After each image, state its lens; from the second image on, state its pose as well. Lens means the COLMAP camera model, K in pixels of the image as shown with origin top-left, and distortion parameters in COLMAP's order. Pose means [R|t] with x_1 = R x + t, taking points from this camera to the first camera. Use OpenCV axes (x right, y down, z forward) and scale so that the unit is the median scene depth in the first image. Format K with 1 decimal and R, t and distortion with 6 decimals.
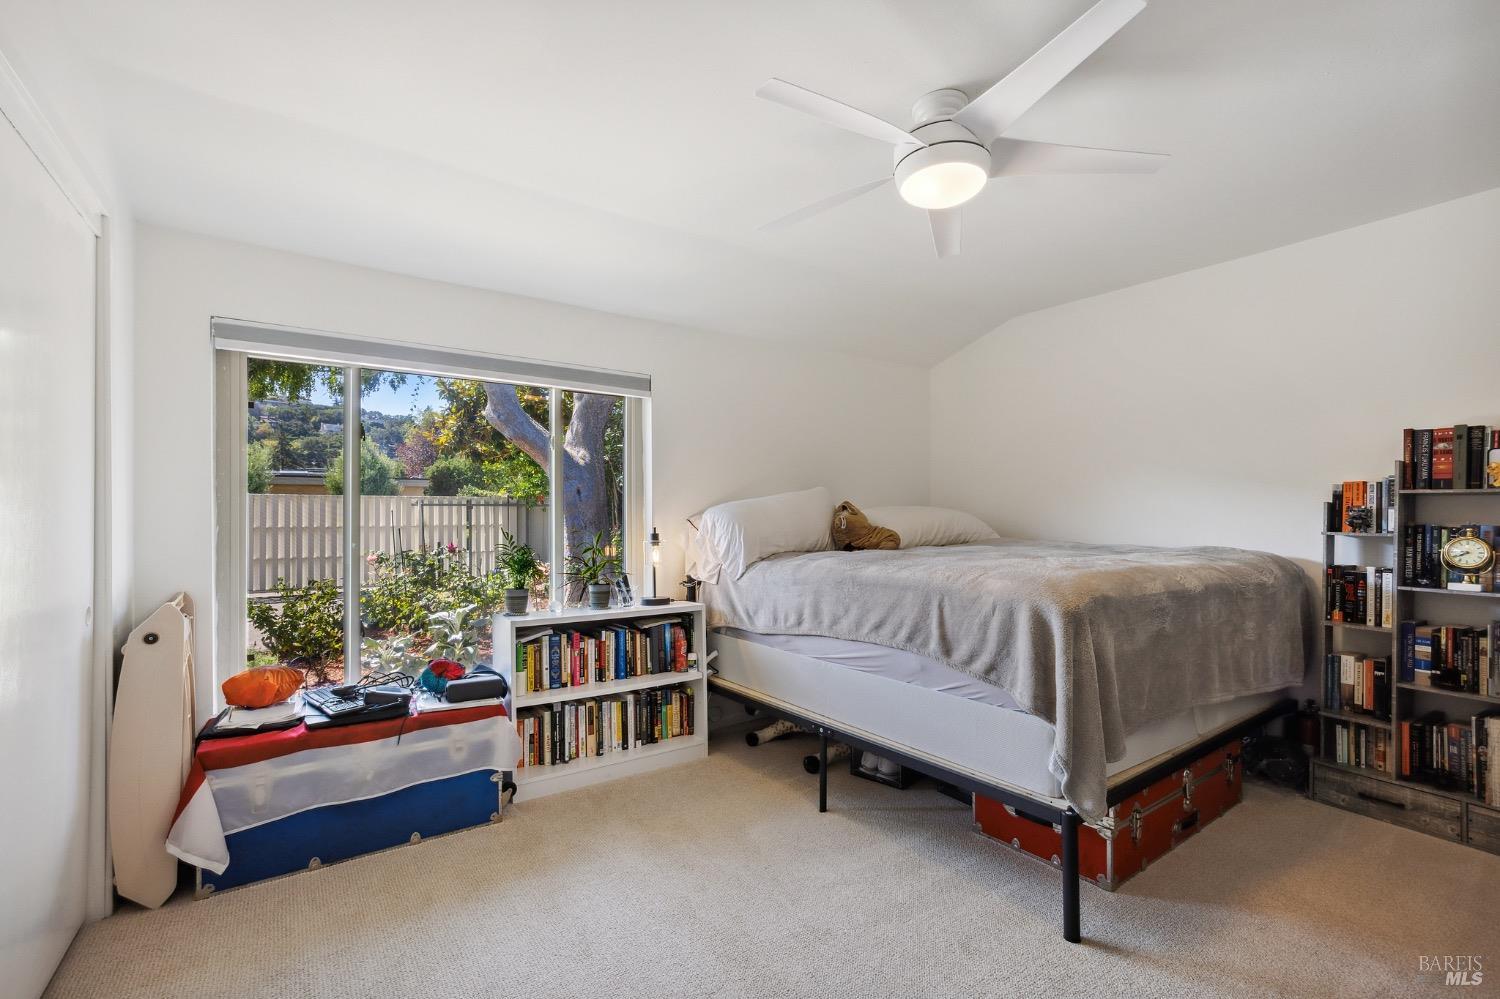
lens RADIAL K [[688.9, 0, 750.0], [0, 688.9, 499.5], [0, 0, 1]] dist [0.001144, 0.000260]
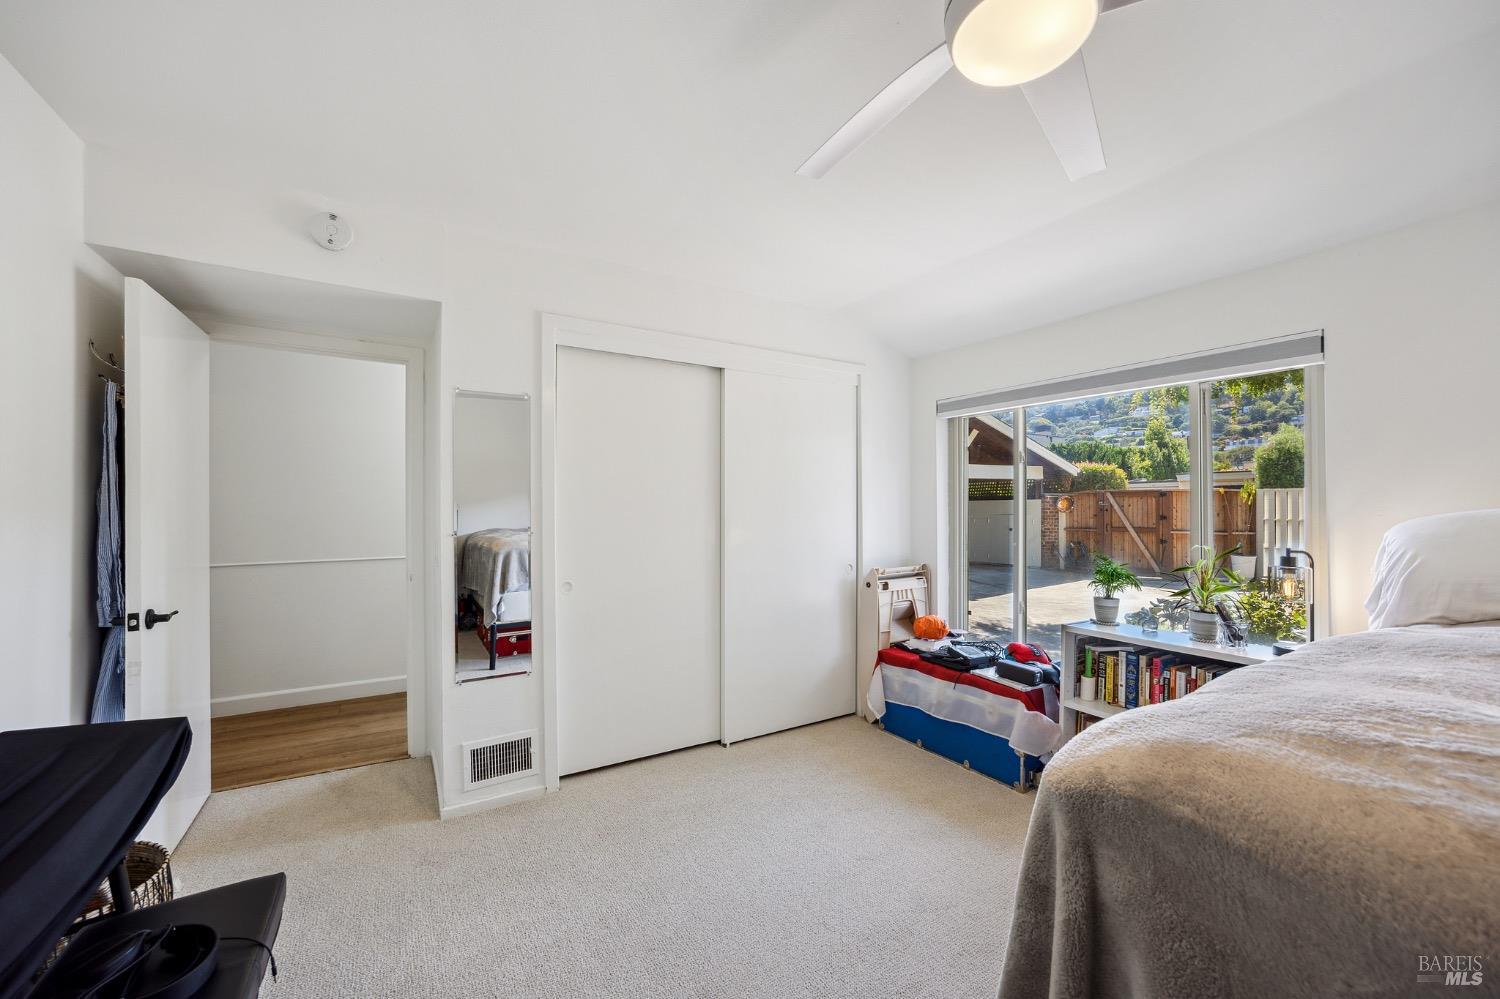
lens RADIAL K [[579.9, 0, 750.0], [0, 579.9, 499.5], [0, 0, 1]] dist [-0.000509, -0.000031]
pose [[-0.032137, -0.011864, -0.999413, 0.651890], [0.017985, 0.999761, -0.012446, -0.018365], [0.999322, -0.018375, -0.031916, 0.611407]]
